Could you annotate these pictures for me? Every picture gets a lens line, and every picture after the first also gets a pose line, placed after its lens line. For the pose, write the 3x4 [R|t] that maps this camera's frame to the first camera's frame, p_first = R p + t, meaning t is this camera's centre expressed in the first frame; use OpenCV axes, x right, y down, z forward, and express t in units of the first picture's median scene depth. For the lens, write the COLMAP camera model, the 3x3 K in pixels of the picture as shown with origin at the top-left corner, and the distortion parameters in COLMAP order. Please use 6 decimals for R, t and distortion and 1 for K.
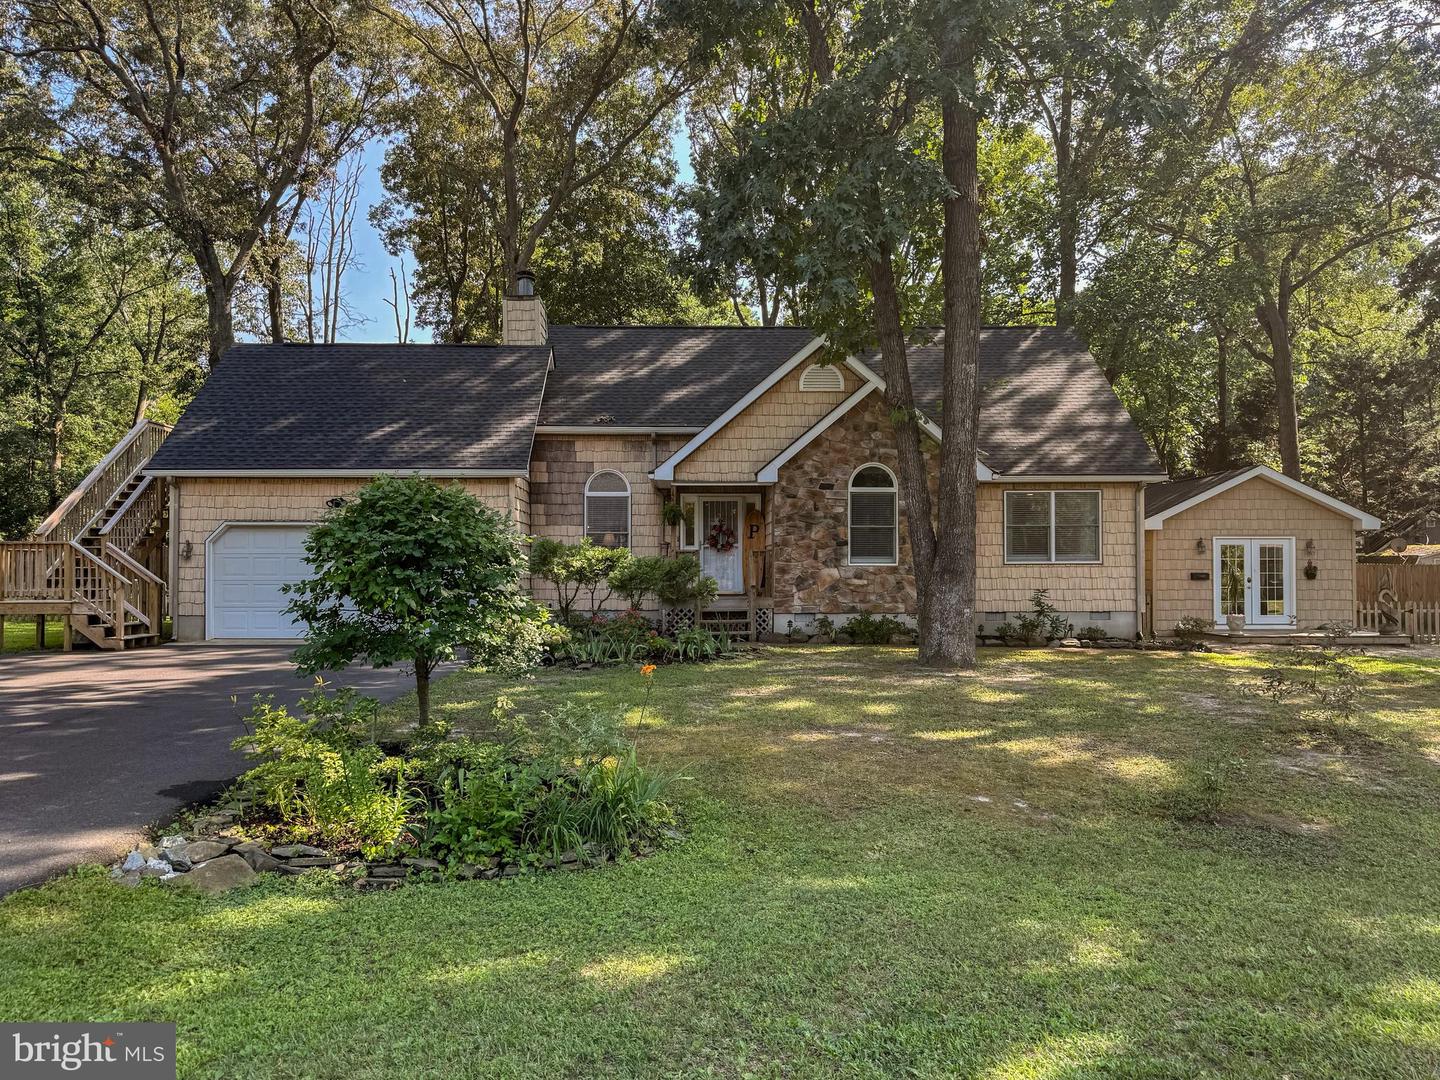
lens RADIAL K [[1059.2, 0, 720.0], [0, 1059.2, 540.0], [0, 0, 1]] dist [0.002561, 0.000092]
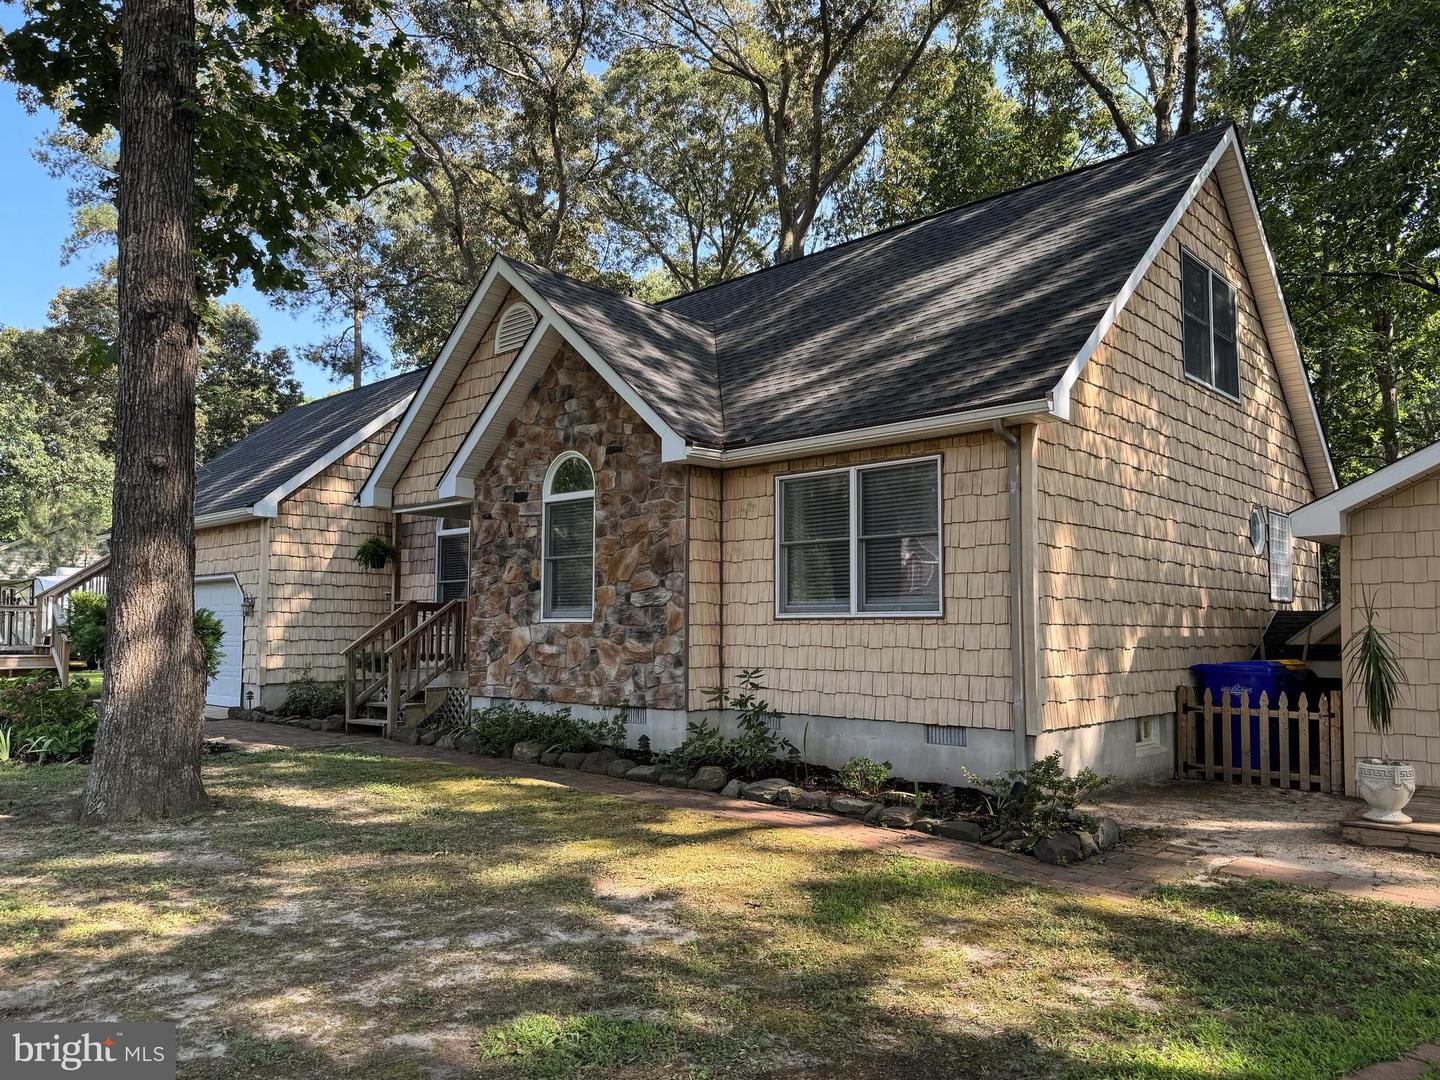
lens RADIAL K [[1059.2, 0, 720.0], [0, 1059.2, 540.0], [0, 0, 1]] dist [0.002561, 0.000092]
pose [[0.708214, -0.058994, -0.703529, 0.628518], [0.005067, 0.996902, -0.078494, 0.025271], [0.705980, 0.052026, 0.706319, 0.637740]]
